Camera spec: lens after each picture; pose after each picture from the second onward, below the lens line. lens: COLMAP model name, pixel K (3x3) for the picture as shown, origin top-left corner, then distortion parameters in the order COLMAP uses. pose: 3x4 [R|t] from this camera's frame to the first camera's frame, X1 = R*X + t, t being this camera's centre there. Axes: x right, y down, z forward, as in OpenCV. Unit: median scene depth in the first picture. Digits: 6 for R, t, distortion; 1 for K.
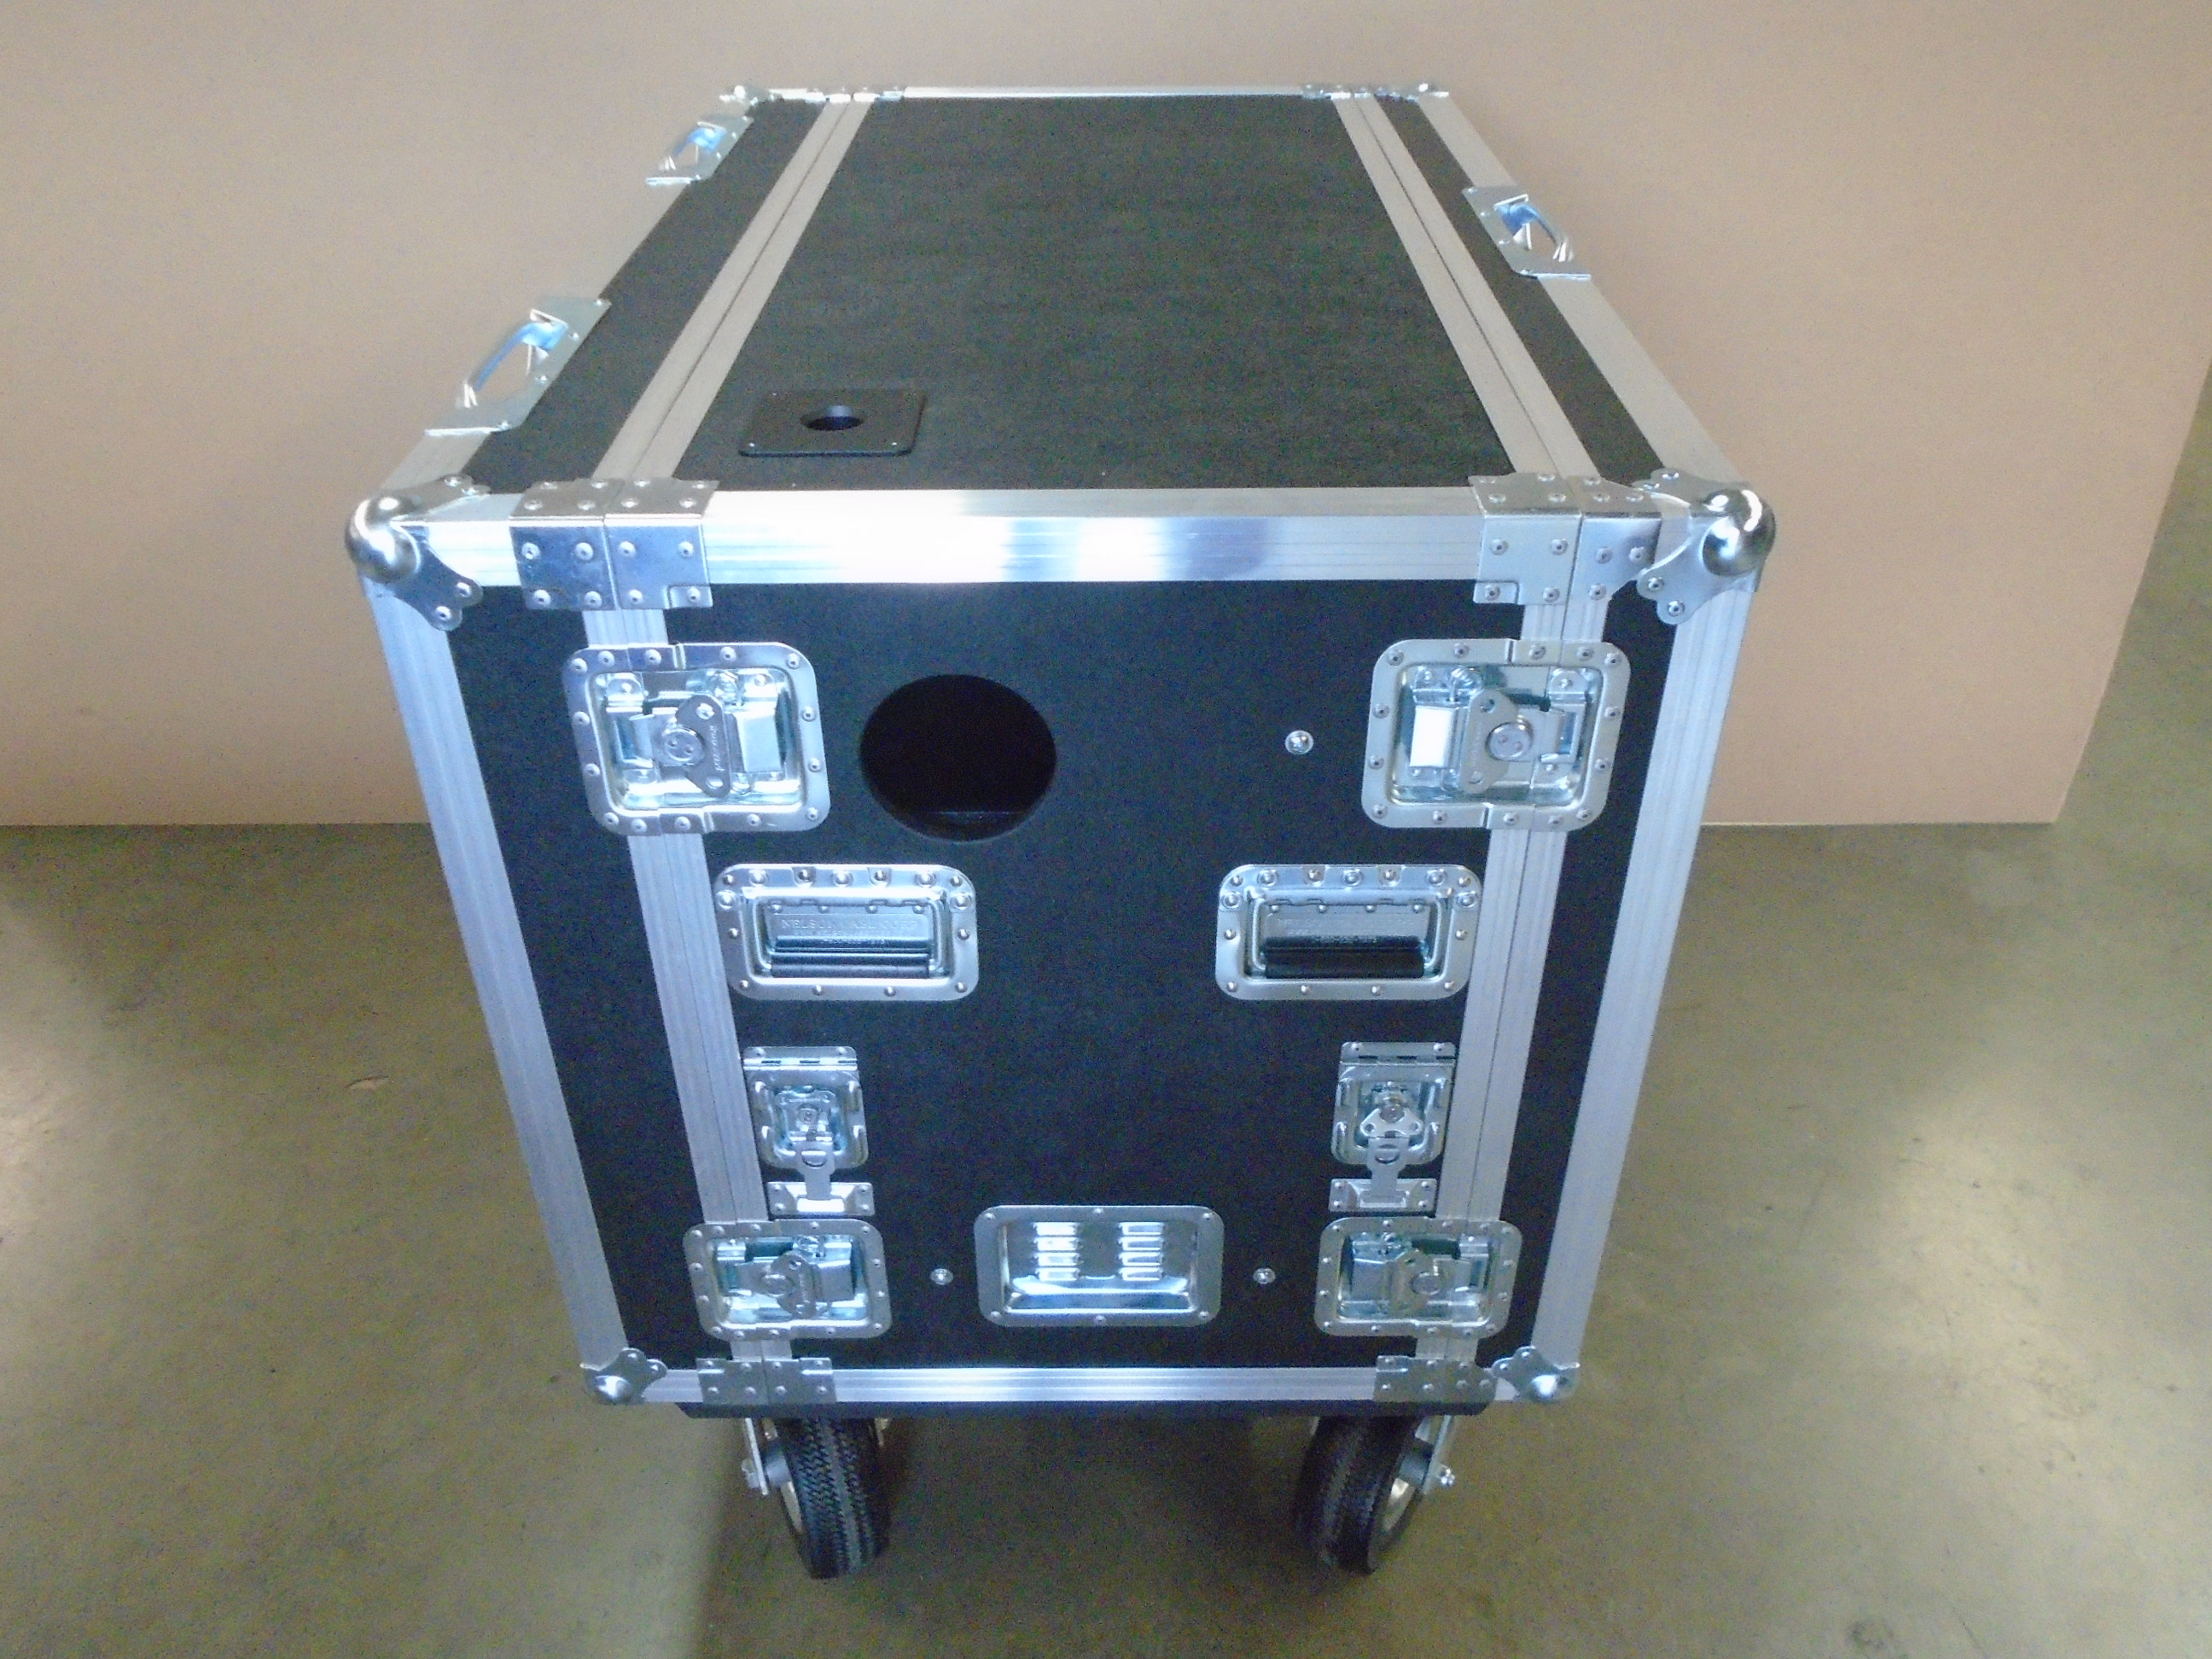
lens RADIAL K [[1699.3, 0, 1106.0], [0, 1699.3, 829.5], [0, 0, 1]] dist [-0.000483, 0.001983]
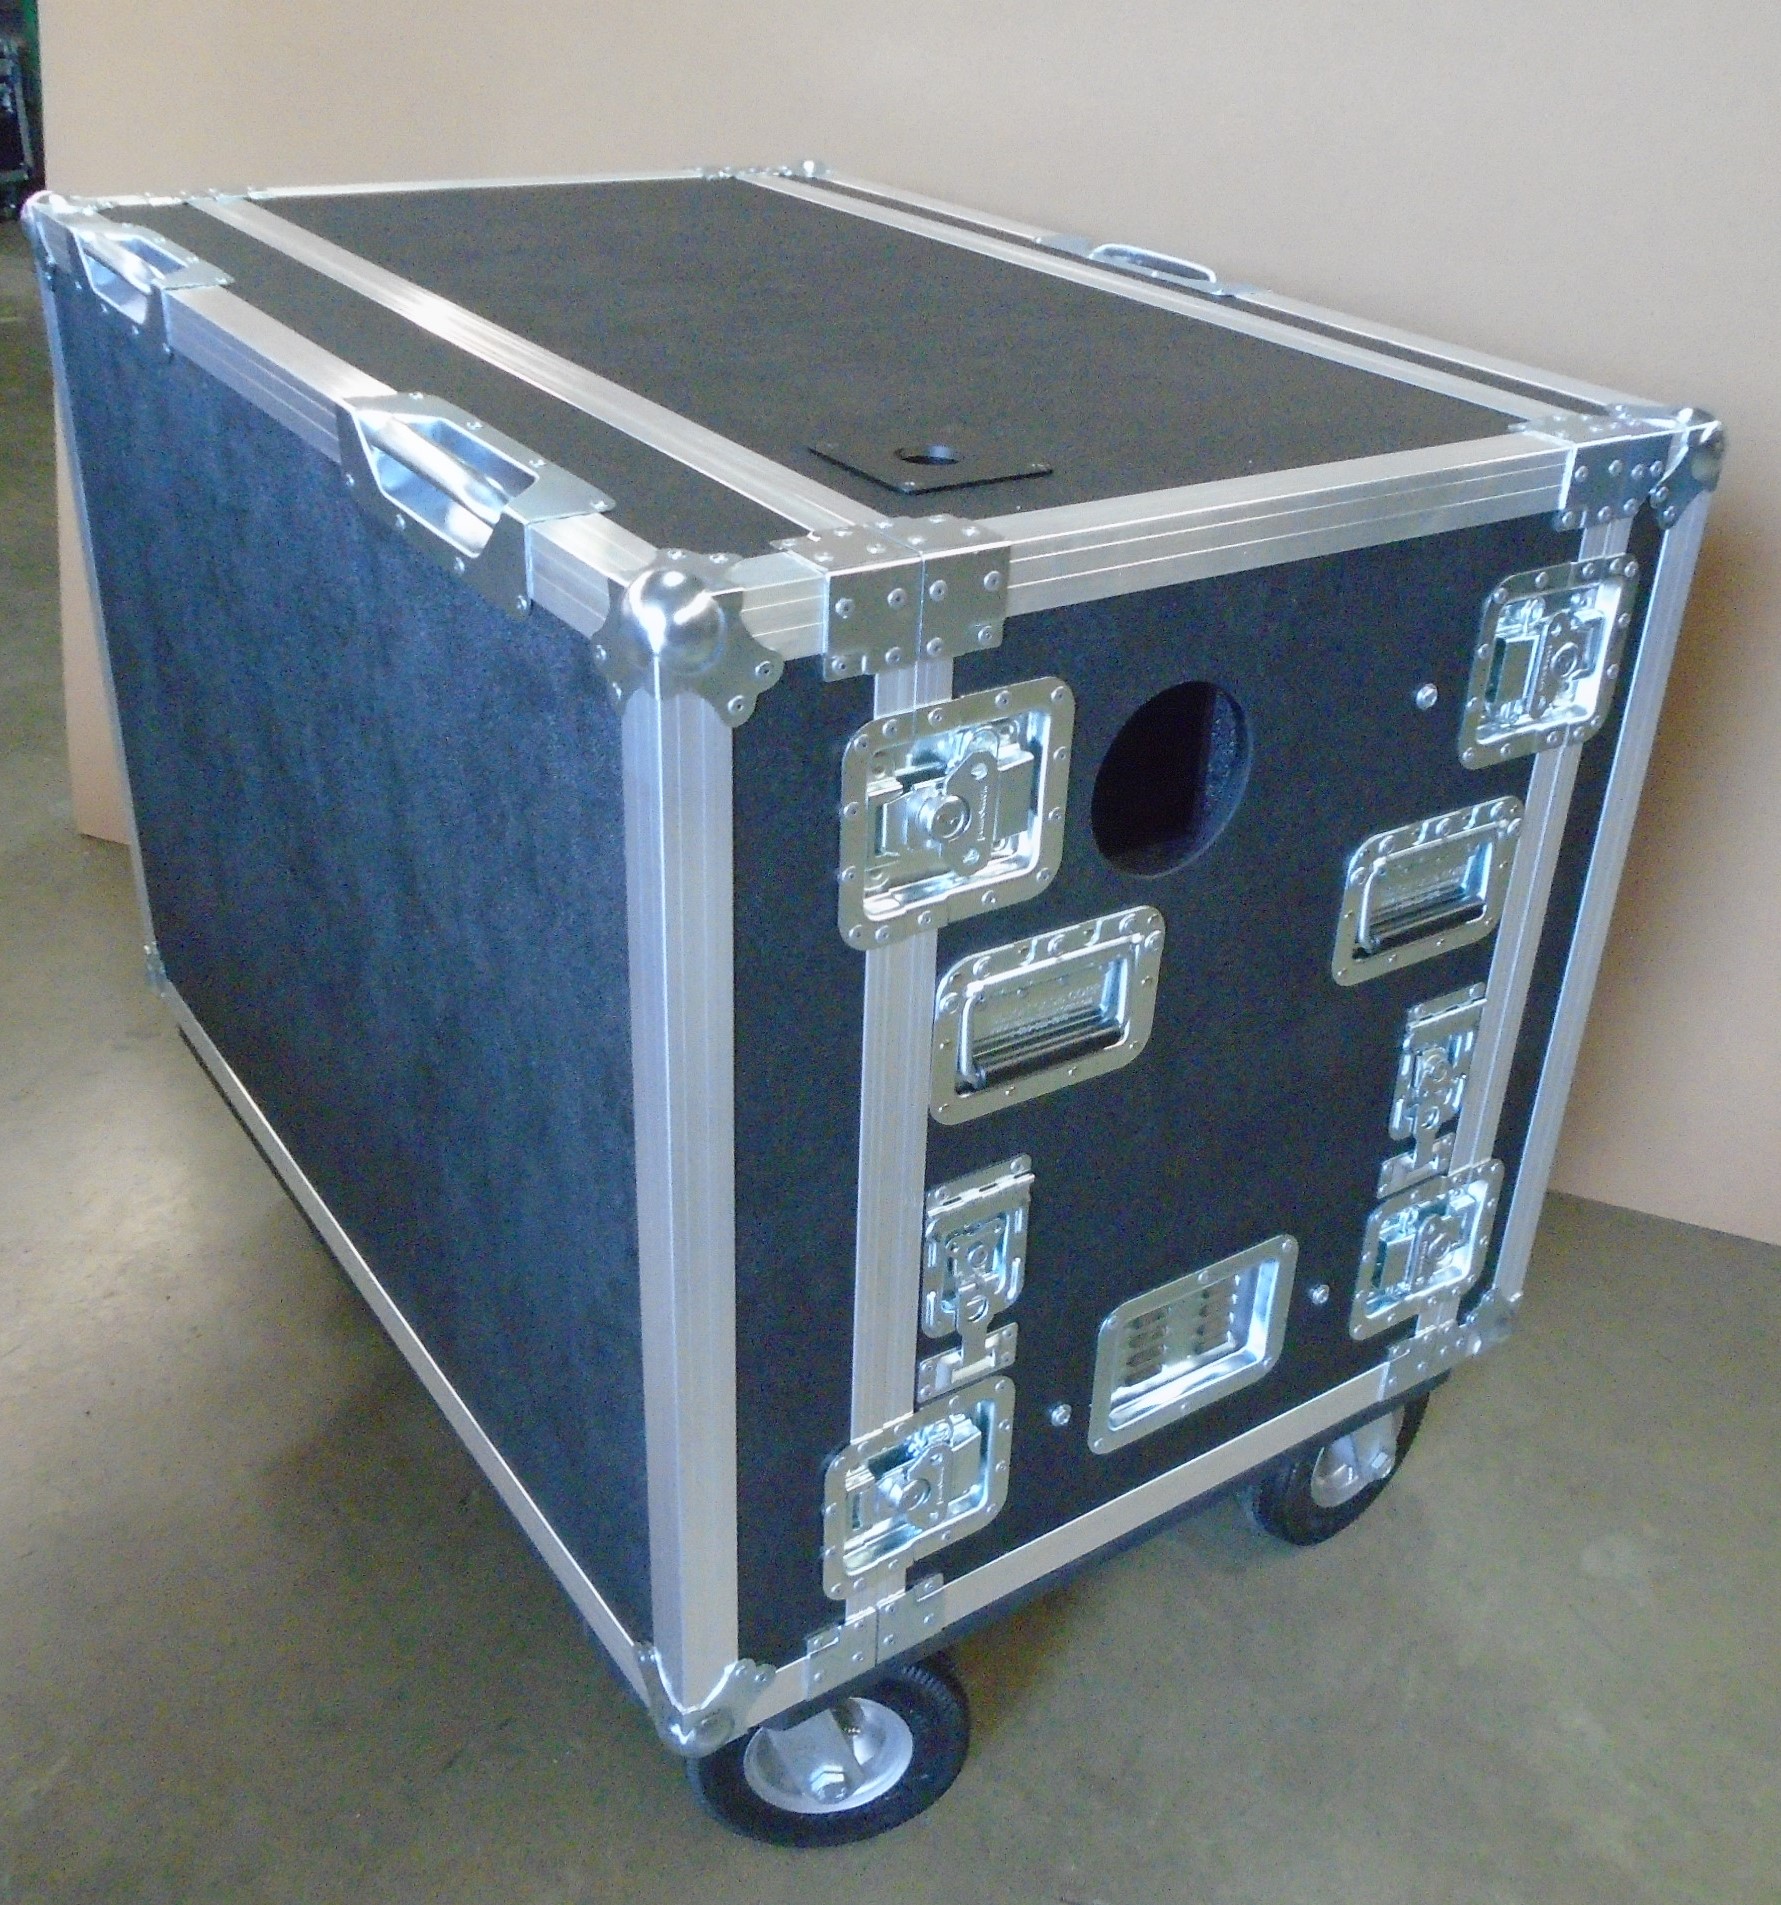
lens RADIAL K [[2000.1, 0, 939.9], [0, 2000.1, 971.4], [0, 0, 1]] dist [-0.020827, 0.025393]
pose [[0.814791, -0.244942, 0.525471, -0.713516], [0.282403, 0.959251, 0.009252, 0.013091], [-0.506325, 0.140856, 0.850761, 0.118885]]
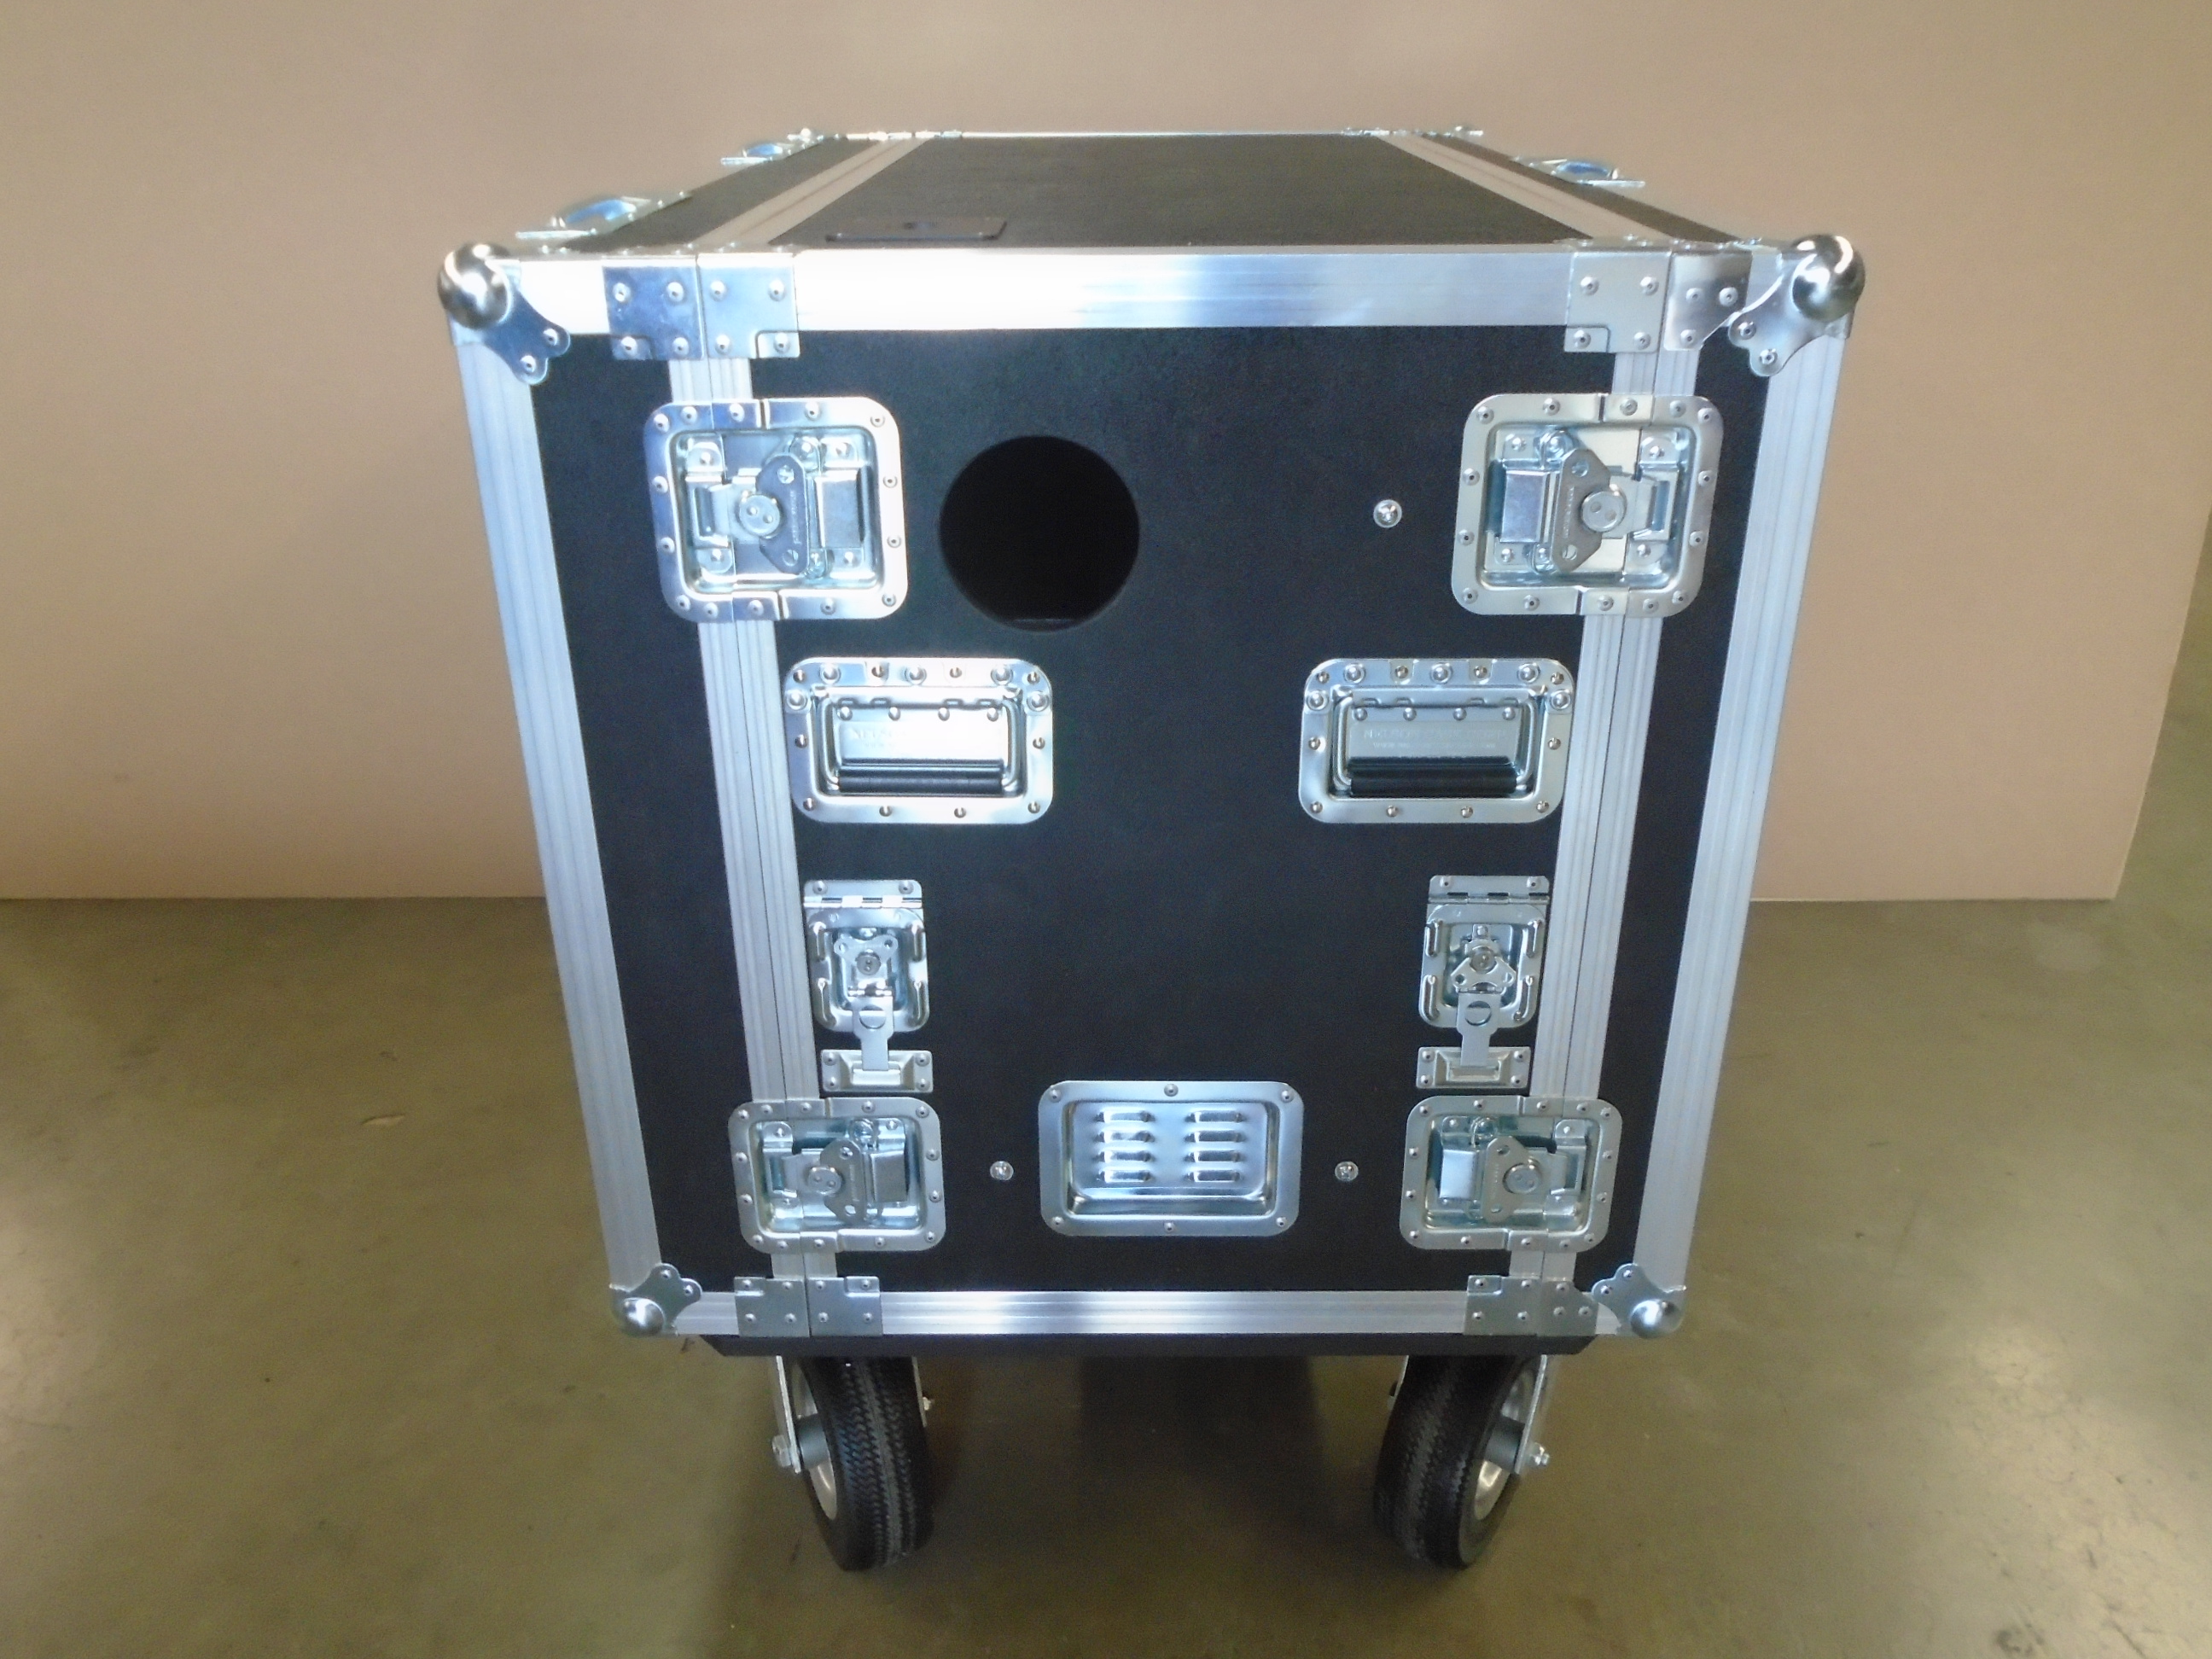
lens RADIAL K [[1699.3, 0, 1106.0], [0, 1699.3, 829.5], [0, 0, 1]] dist [-0.000483, 0.001983]
pose [[0.999985, 0.001769, -0.005207, -0.038413], [-0.002575, 0.987258, -0.159106, 0.251240], [0.004859, 0.159117, 0.987248, 0.051325]]
